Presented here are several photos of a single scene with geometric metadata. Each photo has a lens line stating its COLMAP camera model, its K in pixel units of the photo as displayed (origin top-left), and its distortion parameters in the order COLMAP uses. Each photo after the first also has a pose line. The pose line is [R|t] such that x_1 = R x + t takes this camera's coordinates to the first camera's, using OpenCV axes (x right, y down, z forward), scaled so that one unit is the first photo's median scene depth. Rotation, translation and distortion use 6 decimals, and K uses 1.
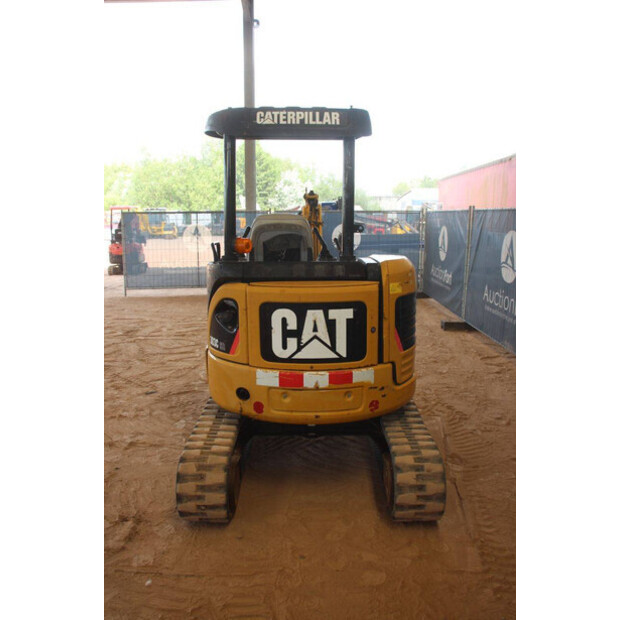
lens RADIAL K [[553.7, 0, 296.4], [0, 553.7, 298.4], [0, 0, 1]] dist [-0.143654, 0.138134]
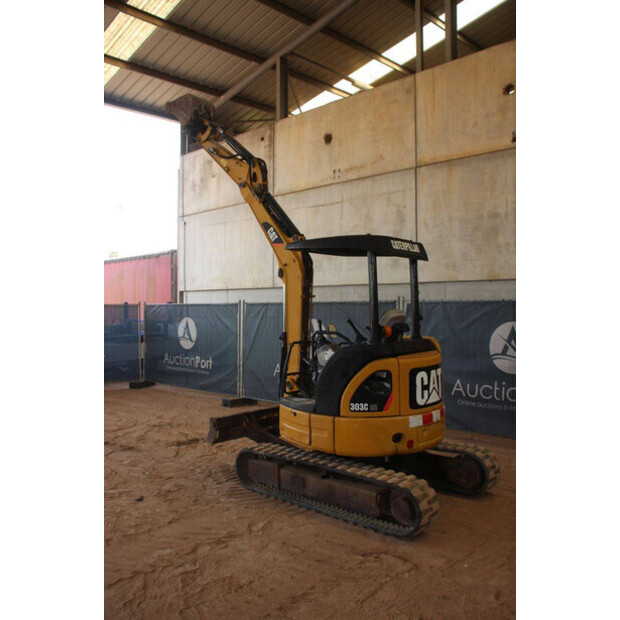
lens RADIAL K [[553.7, 0, 305.2], [0, 553.7, 309.2], [0, 0, 1]] dist [-0.143654, 0.138134]
pose [[0.653721, -0.008182, 0.756691, -1.342487], [0.120428, 0.988323, -0.093353, -0.047351], [-0.747092, 0.152153, 0.647073, 0.245017]]
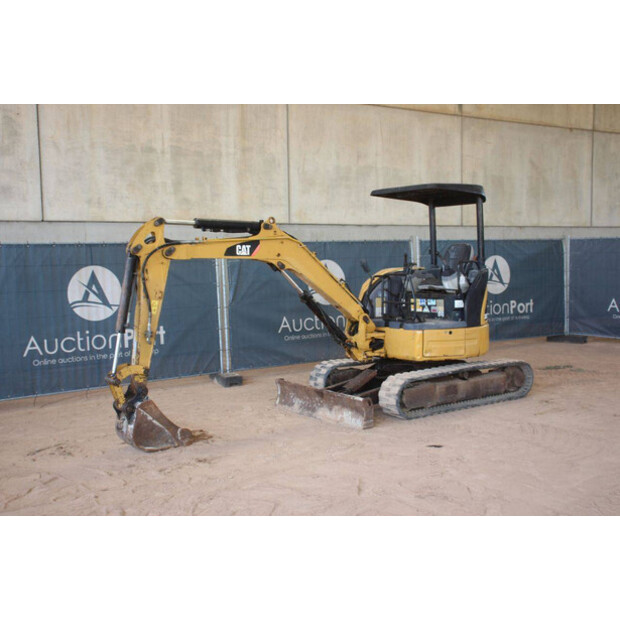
lens RADIAL K [[727.6, 0, 314.5], [0, 727.6, 317.4], [0, 0, 1]] dist [-0.004598, 0.000000]
pose [[-0.607504, -0.058158, 0.792184, -1.811595], [0.138190, 0.974369, 0.177507, -0.441003], [-0.782203, 0.217309, -0.583896, 3.052642]]
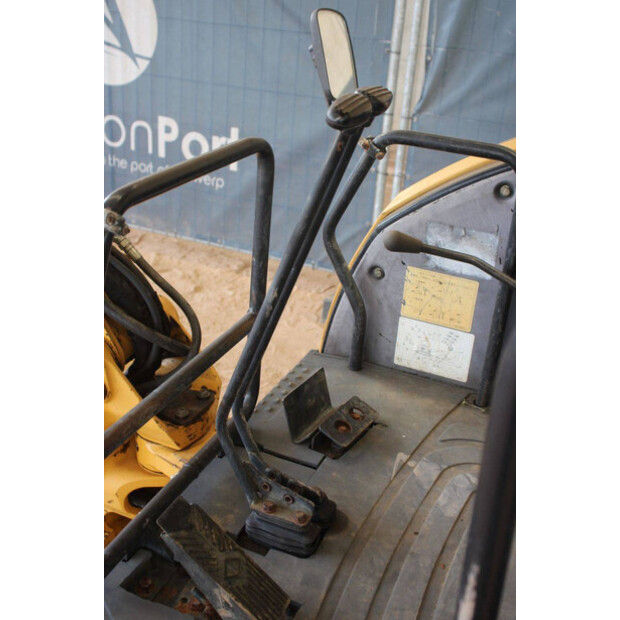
lens RADIAL K [[767.7, 0, 309.5], [0, 767.7, 307.0], [0, 0, 1]] dist [0.018228, 0.000000]
pose [[0.403955, -0.371995, 0.835727, -0.298260], [0.085577, 0.924945, 0.370343, -0.168654], [-0.910767, -0.078083, 0.405471, 1.208222]]
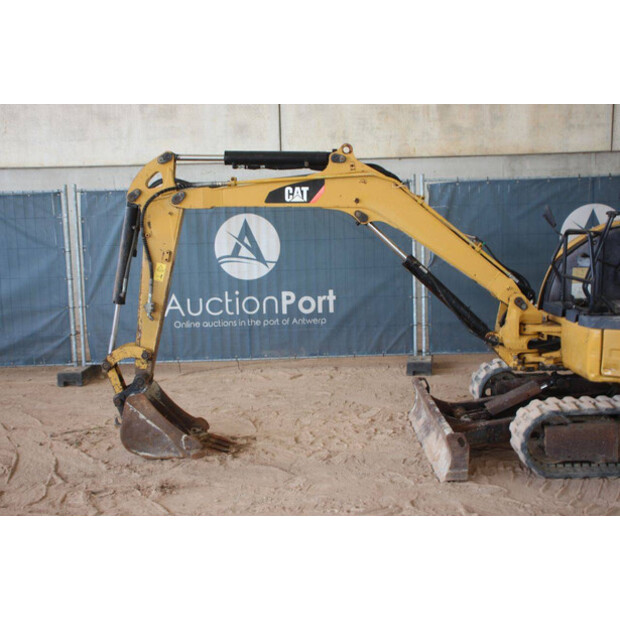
lens RADIAL K [[767.7, 0, 310.5], [0, 767.7, 310.3], [0, 0, 1]] dist [0.018228, 0.000000]
pose [[-0.025770, -0.135424, 0.990453, -1.564666], [0.178073, 0.974314, 0.137850, -0.262749], [-0.983680, 0.179925, -0.000993, 1.934729]]
